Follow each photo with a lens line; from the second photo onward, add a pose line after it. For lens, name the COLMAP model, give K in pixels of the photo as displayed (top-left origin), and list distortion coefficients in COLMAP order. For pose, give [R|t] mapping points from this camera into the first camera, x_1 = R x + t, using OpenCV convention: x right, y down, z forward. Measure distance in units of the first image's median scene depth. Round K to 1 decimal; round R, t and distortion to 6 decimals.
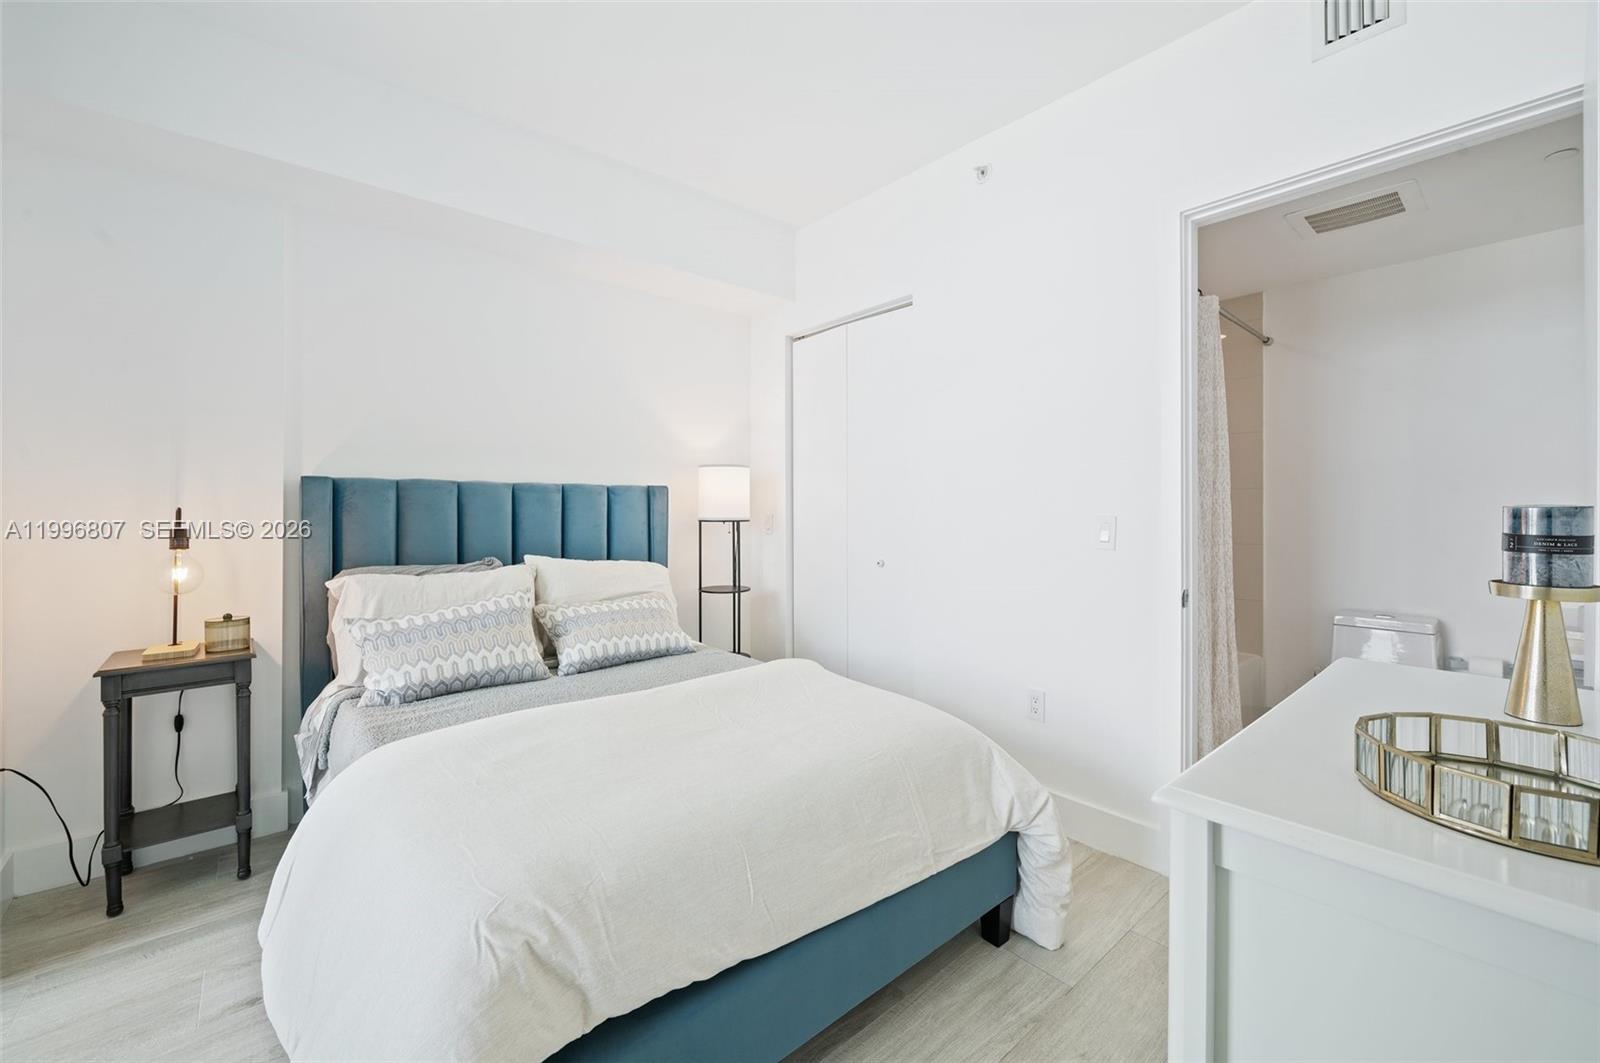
lens RADIAL K [[640.0, 0, 798.1], [0, 640.0, 509.4], [0, 0, 1]] dist [0.000877, 0.000040]
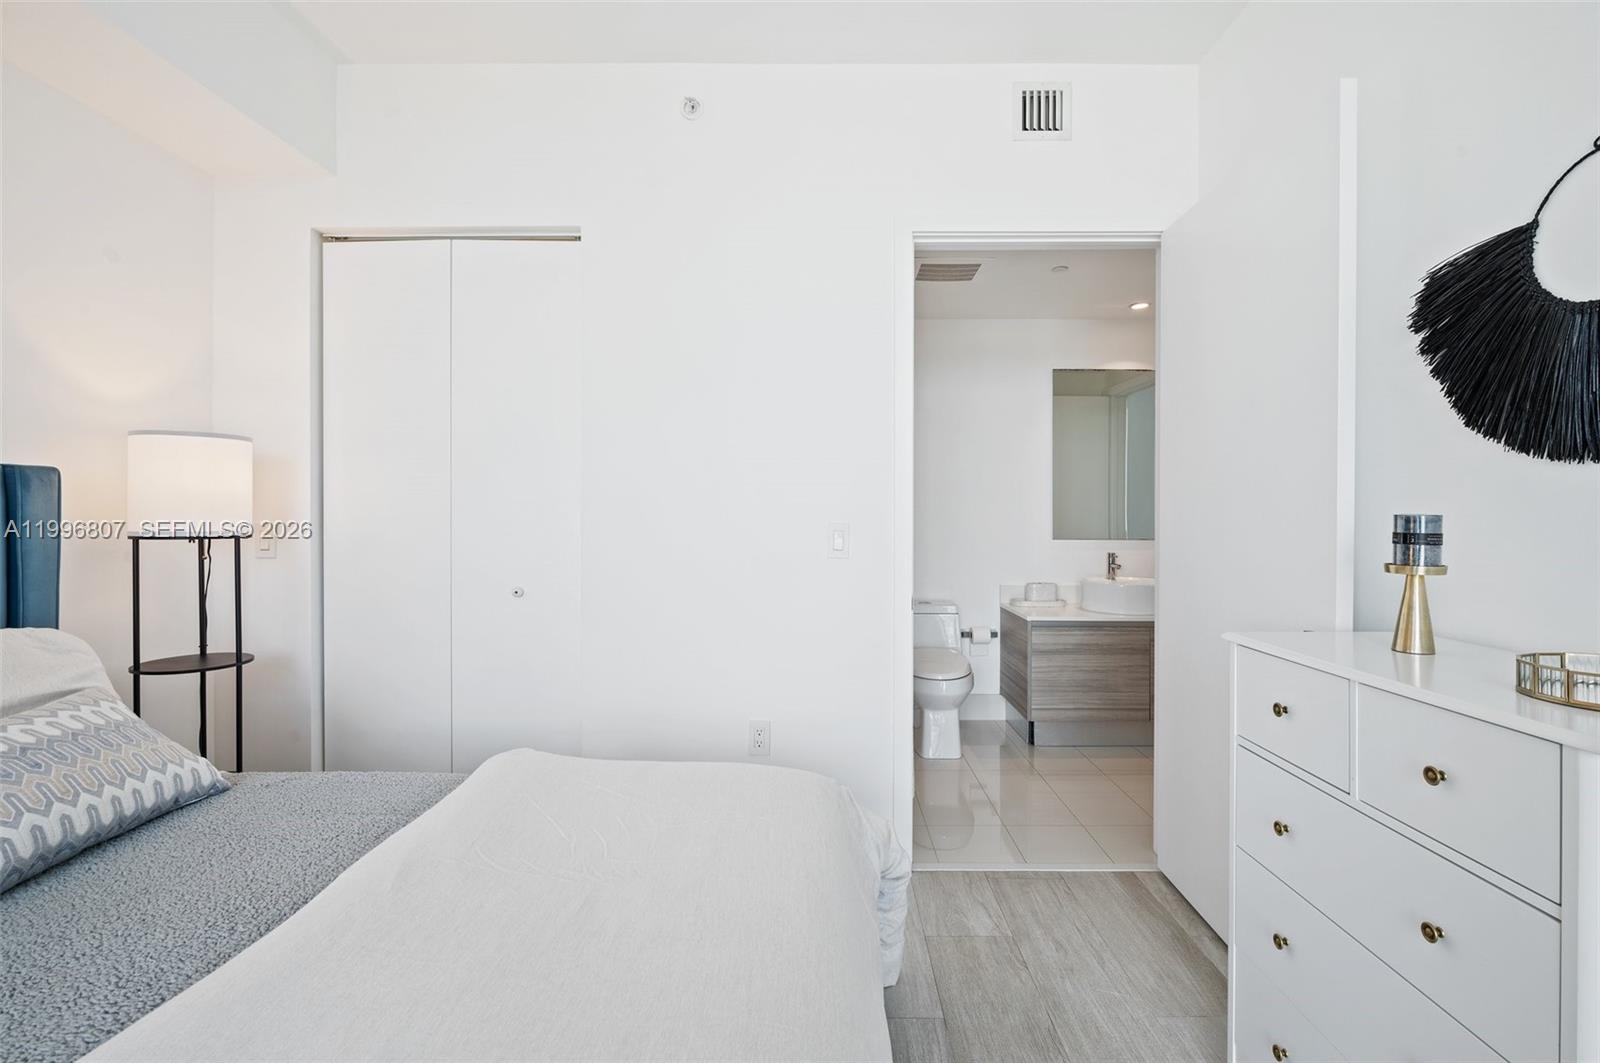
lens RADIAL K [[727.1, 0, 806.4], [0, 727.1, 522.0], [0, 0, 1]] dist [-0.003506, -0.000449]
pose [[0.657353, -0.004319, 0.753570, -0.248346], [-0.000844, 0.999979, 0.006468, 0.000871], [-0.753582, -0.004888, 0.657335, 0.215531]]
